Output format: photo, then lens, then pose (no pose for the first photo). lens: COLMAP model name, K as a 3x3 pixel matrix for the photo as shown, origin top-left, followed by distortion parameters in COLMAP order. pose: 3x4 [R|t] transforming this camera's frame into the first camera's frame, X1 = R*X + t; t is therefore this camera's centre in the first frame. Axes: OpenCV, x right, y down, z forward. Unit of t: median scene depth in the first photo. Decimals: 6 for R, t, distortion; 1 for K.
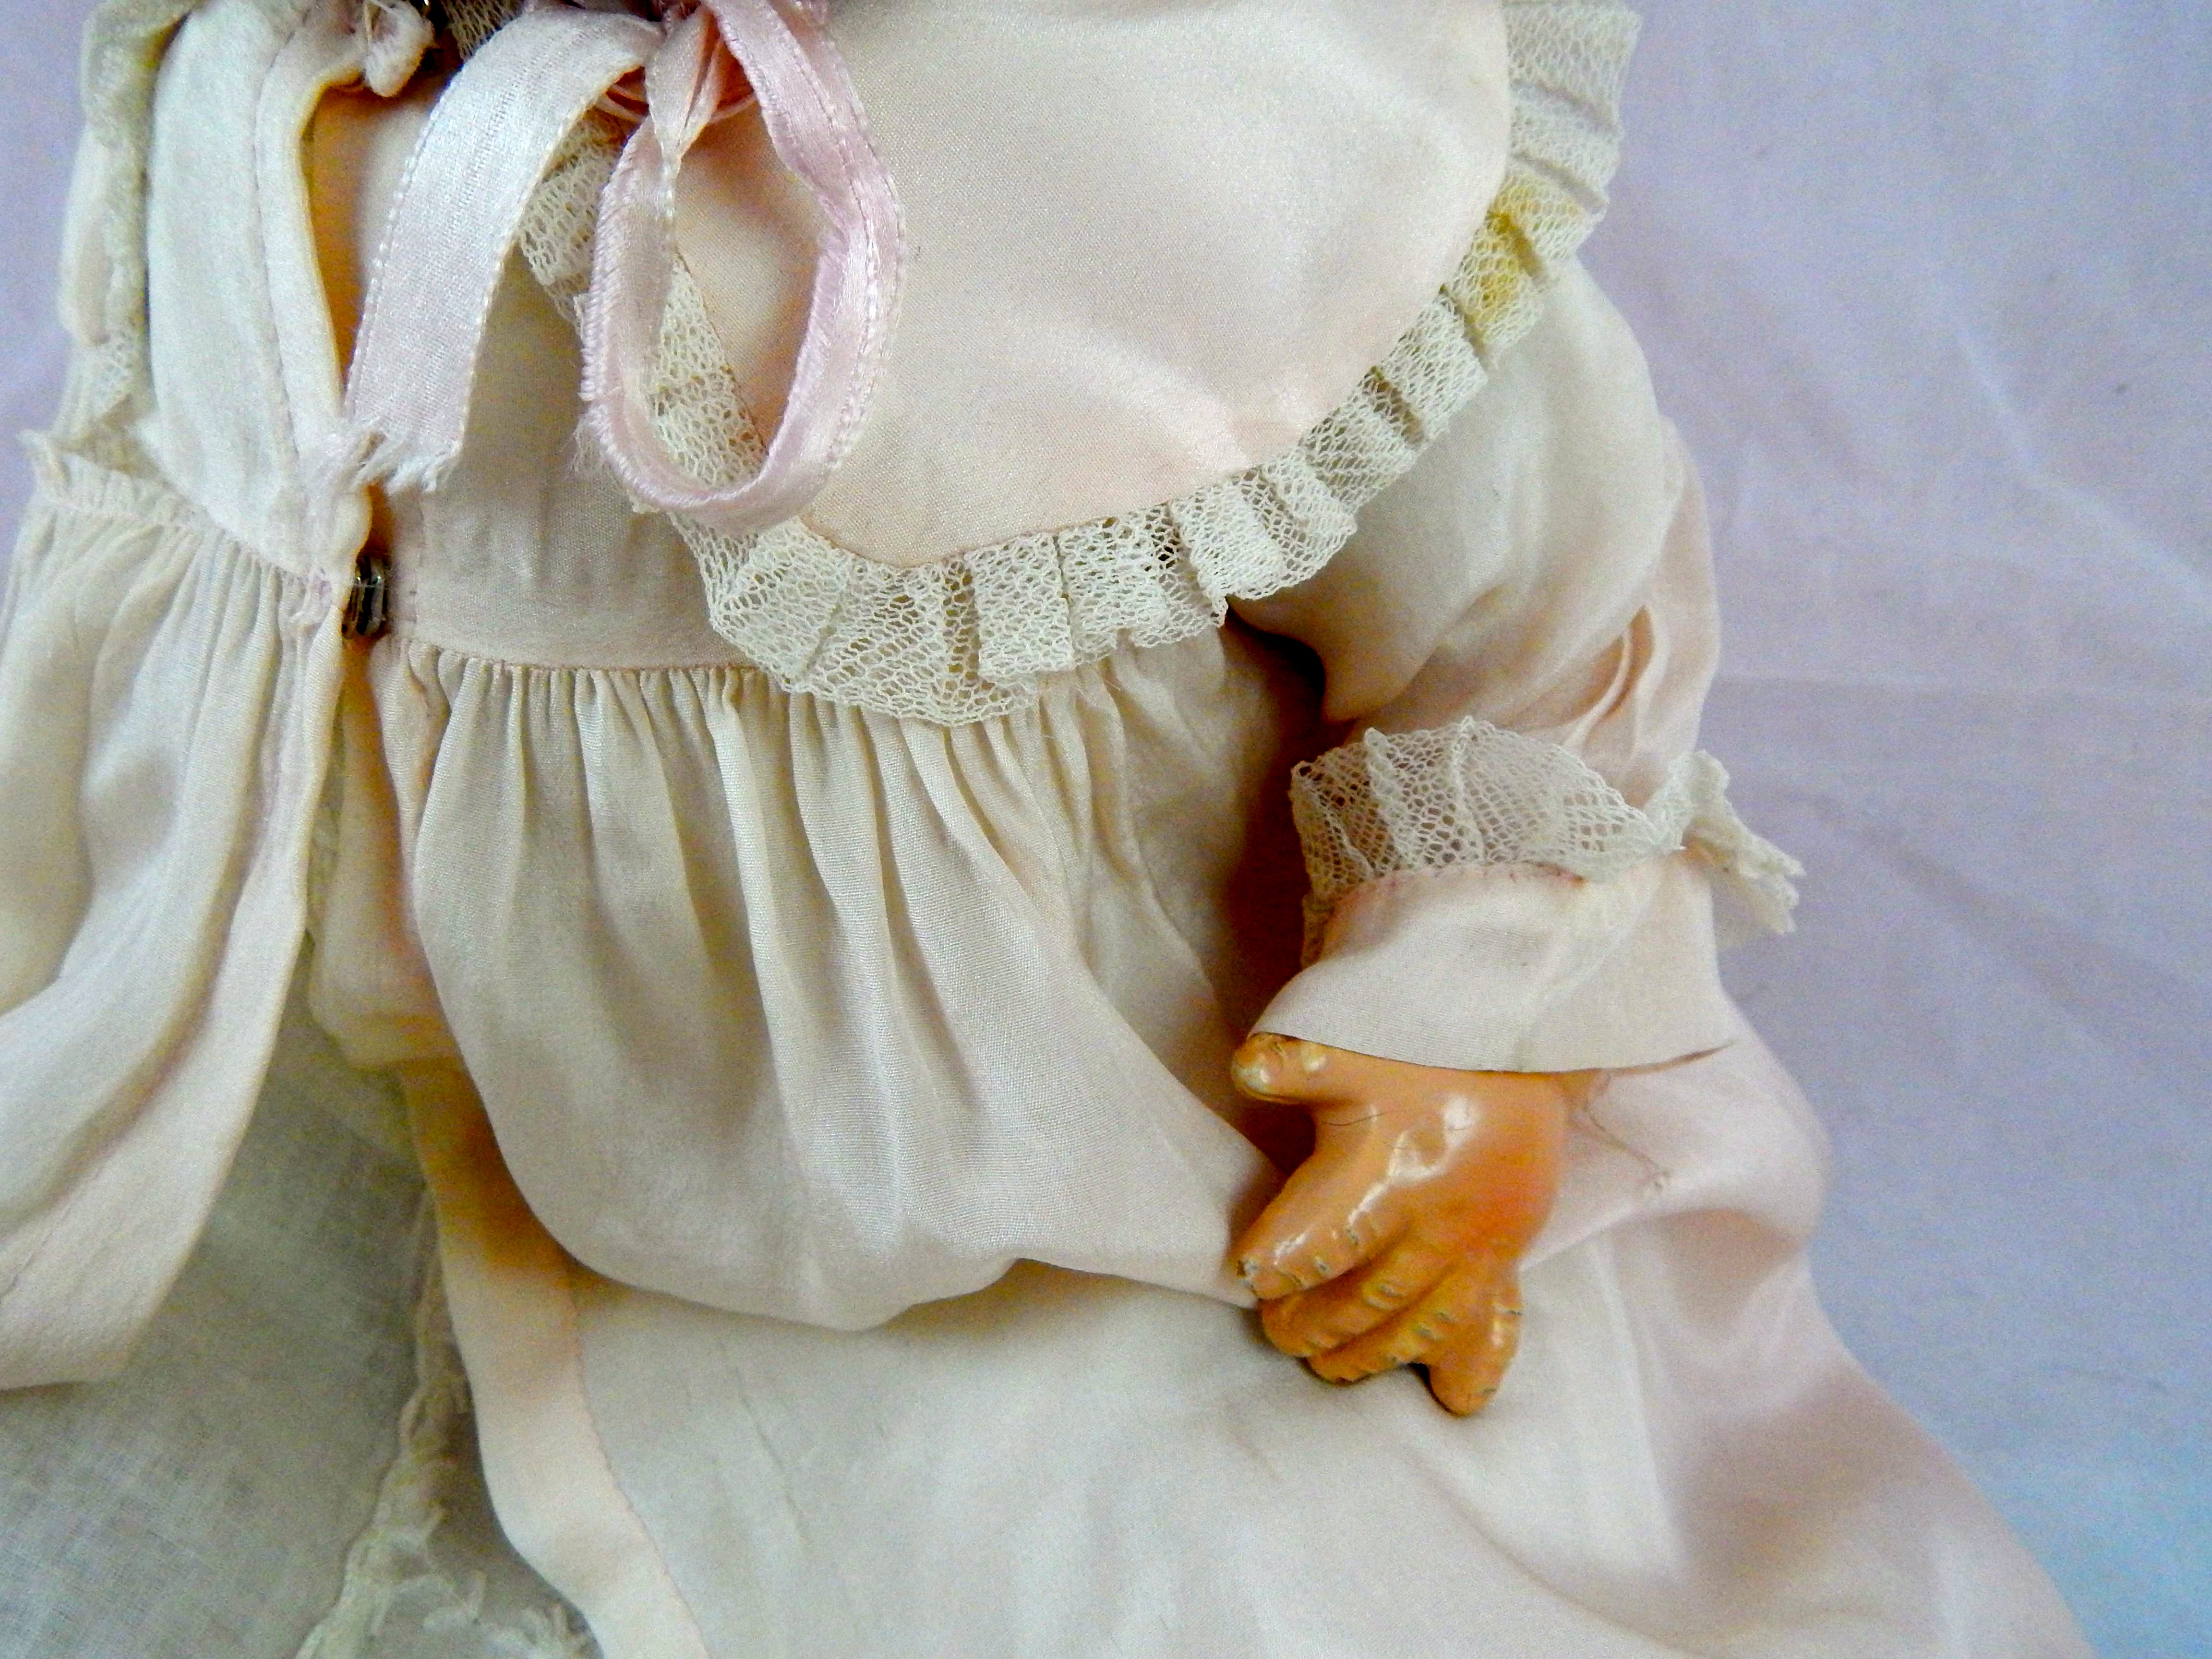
lens RADIAL K [[1592.7, 0, 1168.0], [0, 1592.7, 830.8], [0, 0, 1]] dist [0.003015, 0.000866]
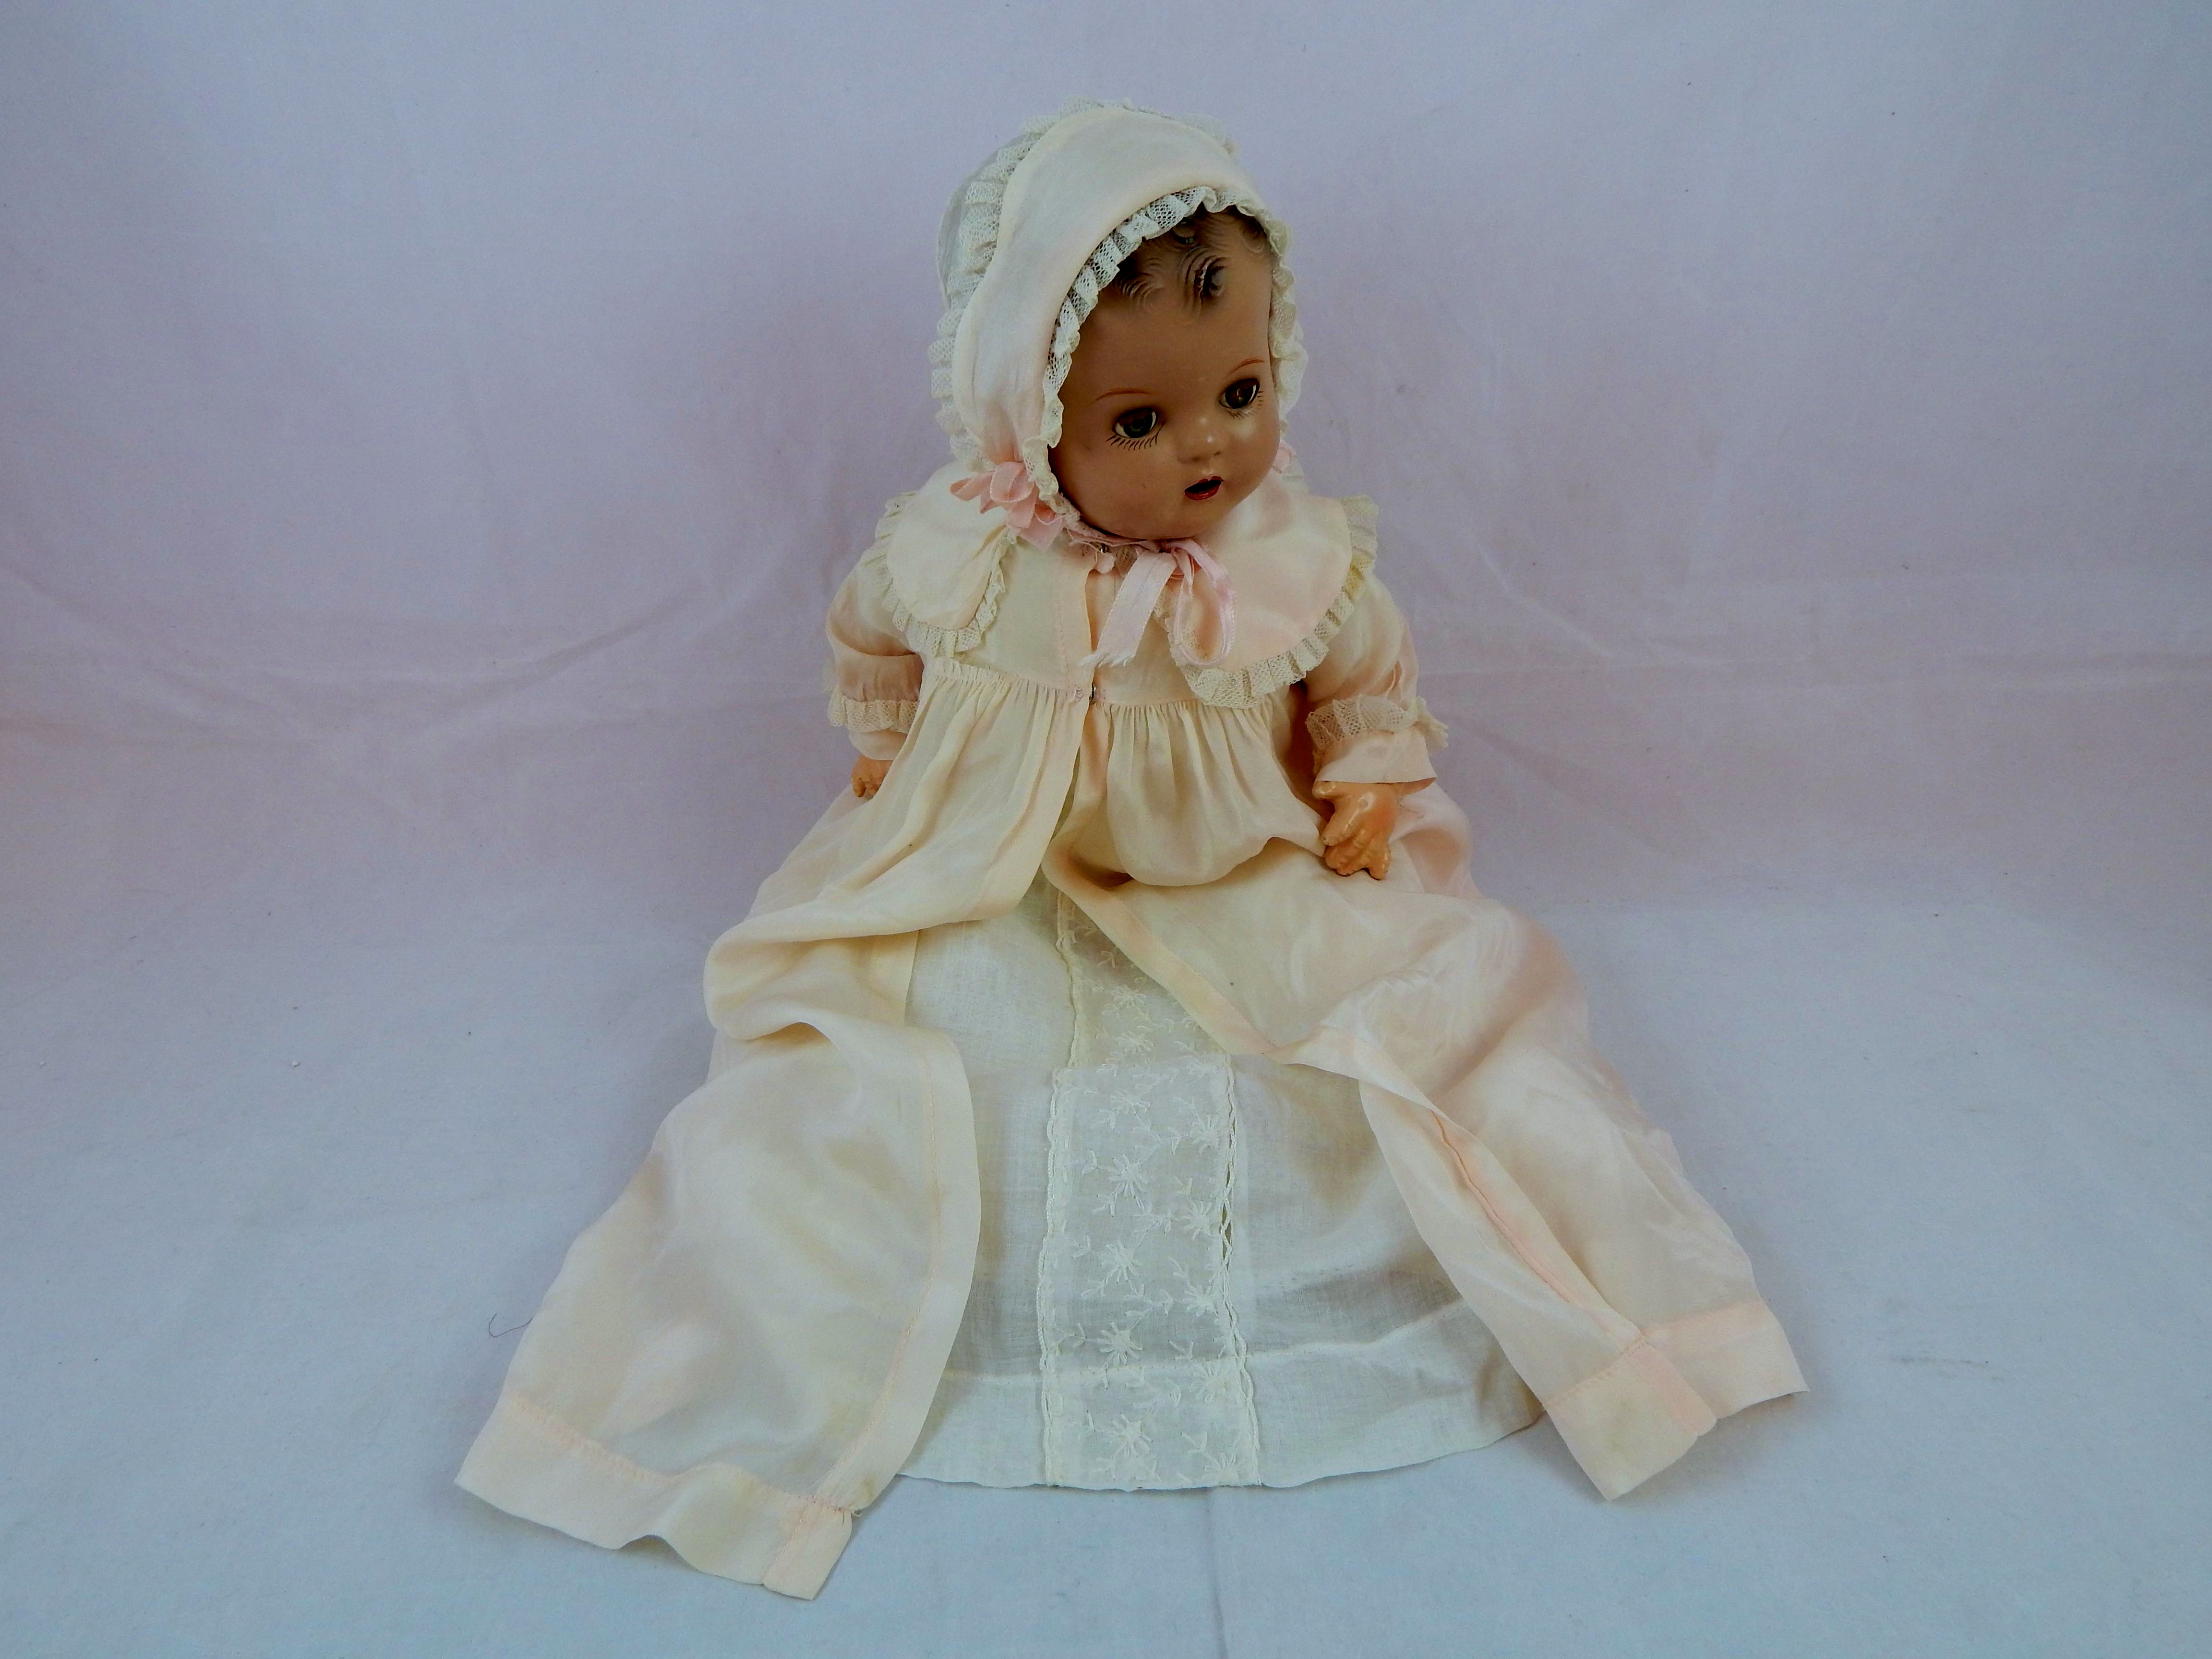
lens RADIAL K [[1582.6, 0, 1118.5], [0, 1582.6, 803.5], [0, 0, 1]] dist [0.003704, 0.002703]
pose [[0.980859, -0.113143, 0.158474, -1.026968], [0.118113, 0.992750, -0.022270, 0.208359], [-0.154806, 0.040561, 0.987112, -2.695909]]
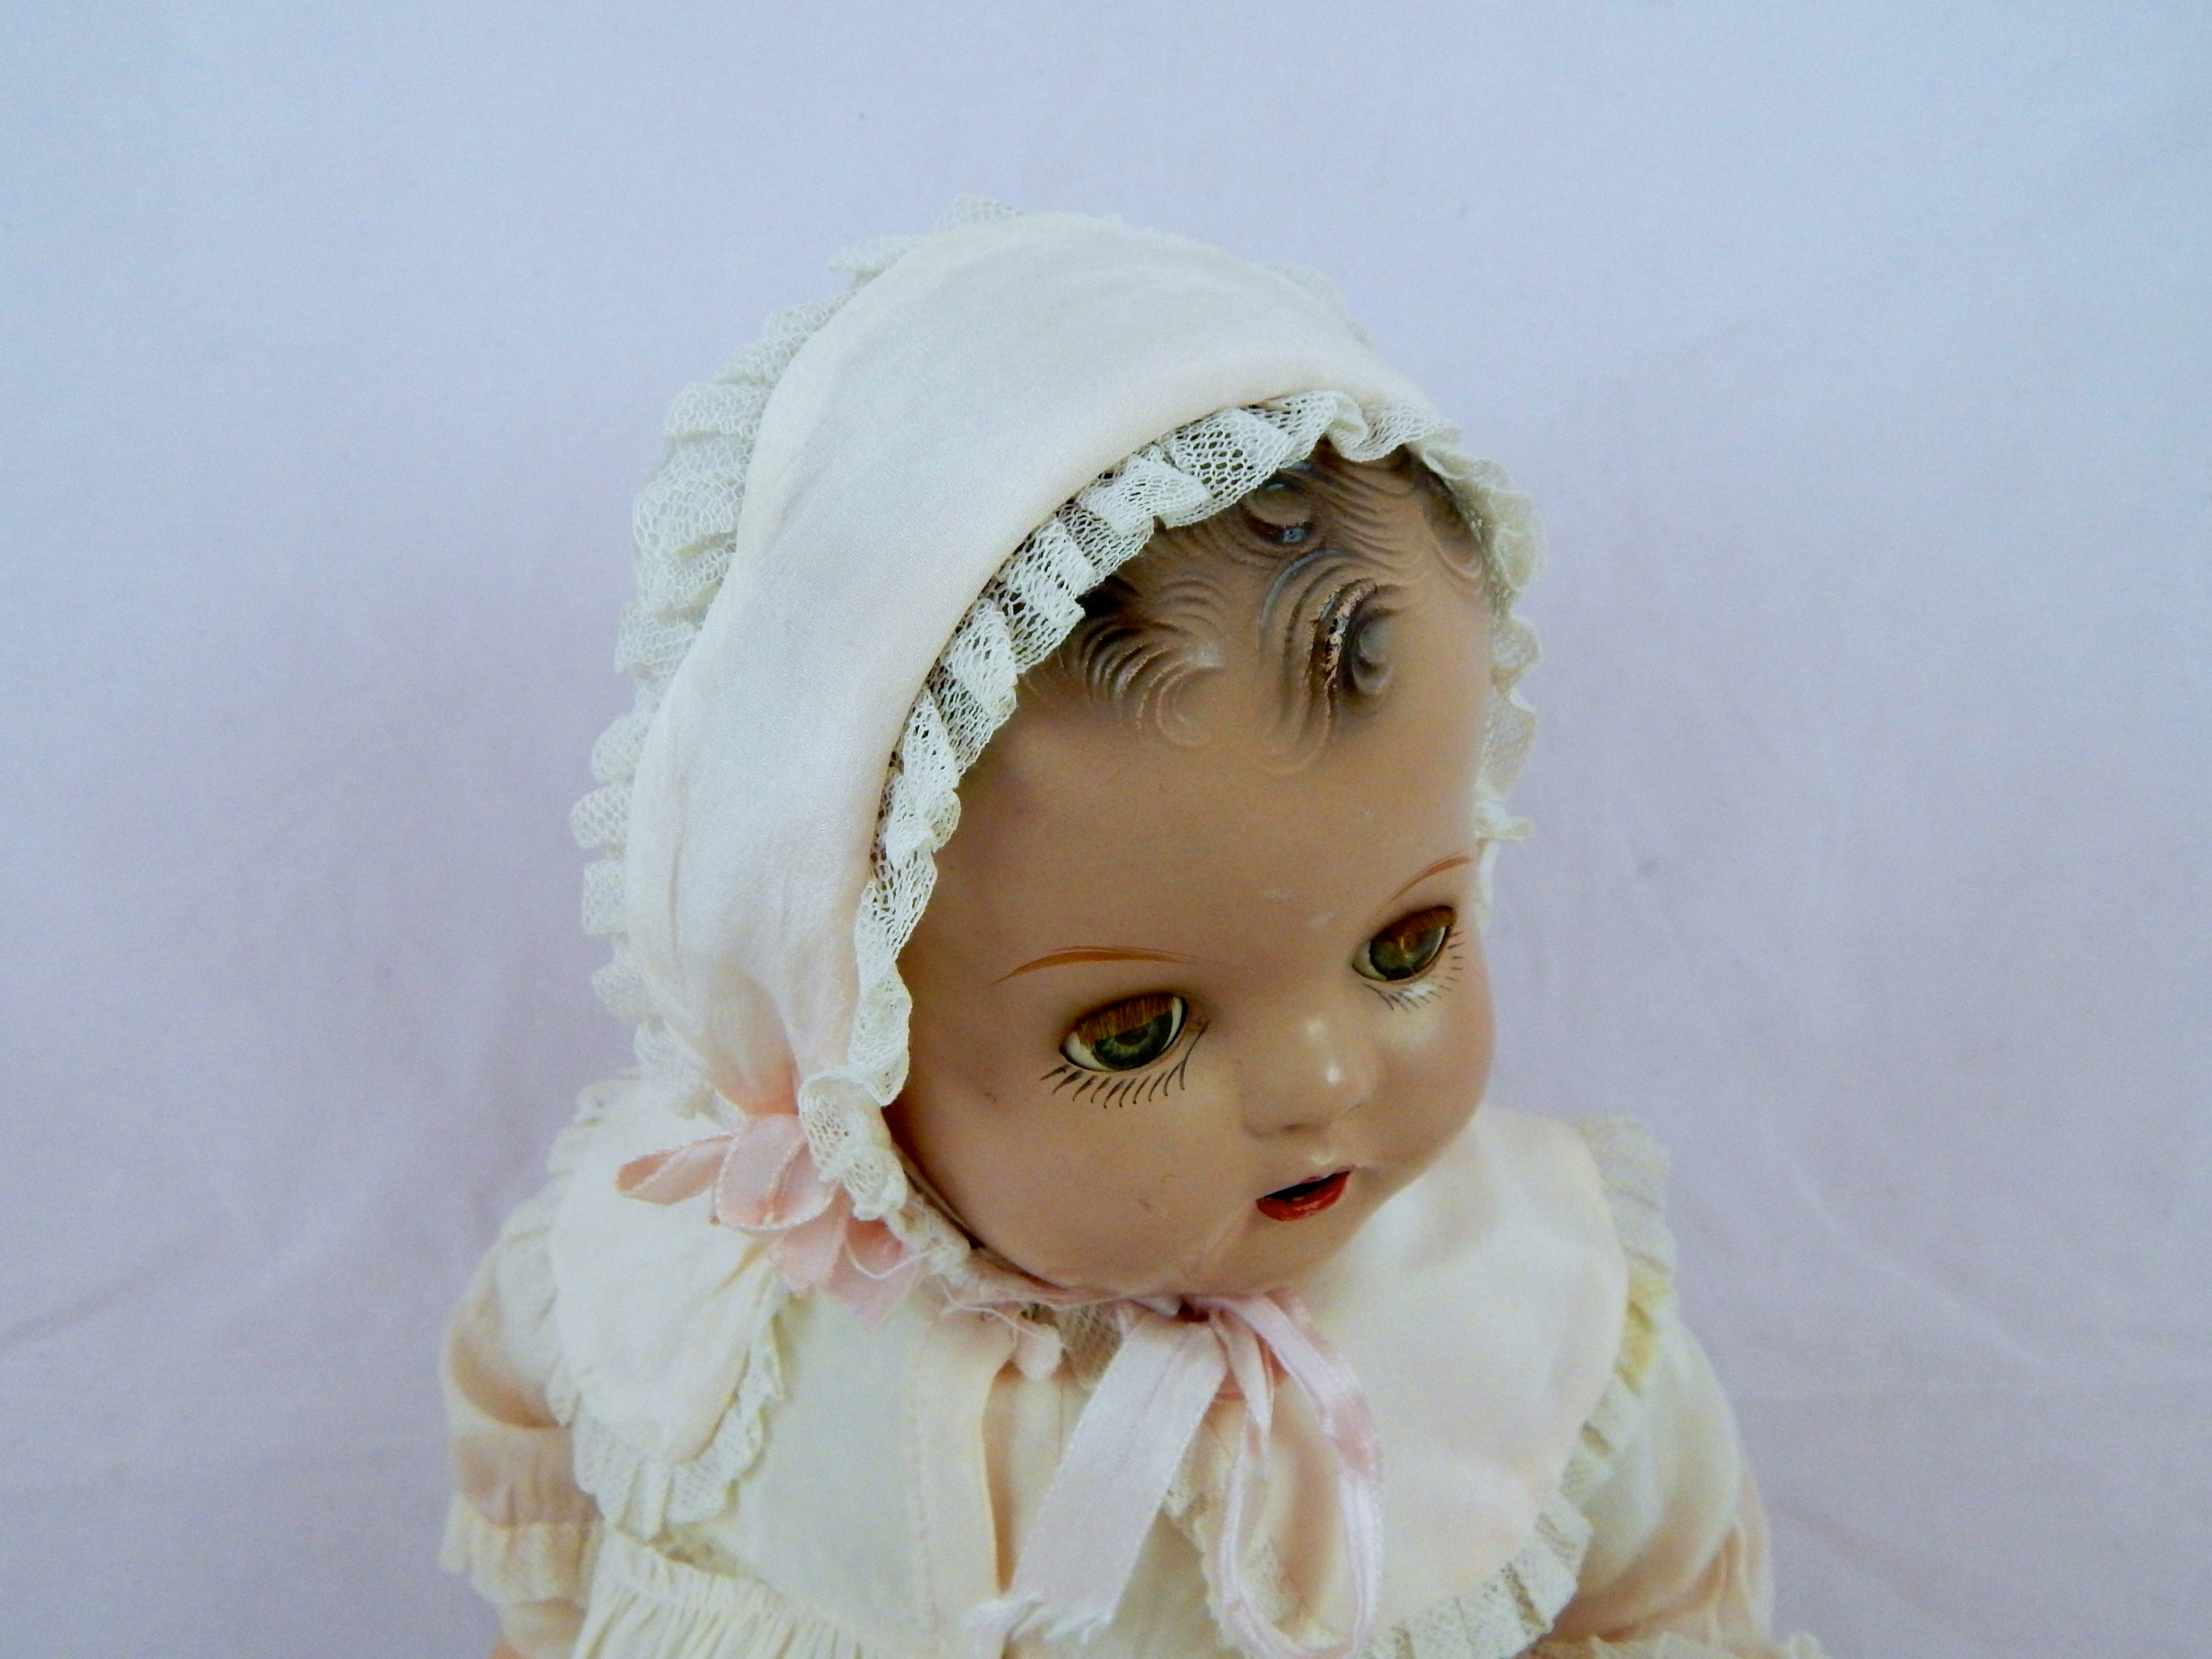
lens RADIAL K [[1582.6, 0, 1118.5], [0, 1582.6, 803.5], [0, 0, 1]] dist [0.003704, 0.002703]
pose [[0.978221, -0.061028, 0.198393, -0.596176], [0.108573, 0.965059, -0.238482, -0.547105], [-0.176907, 0.254828, 0.950666, -0.584241]]
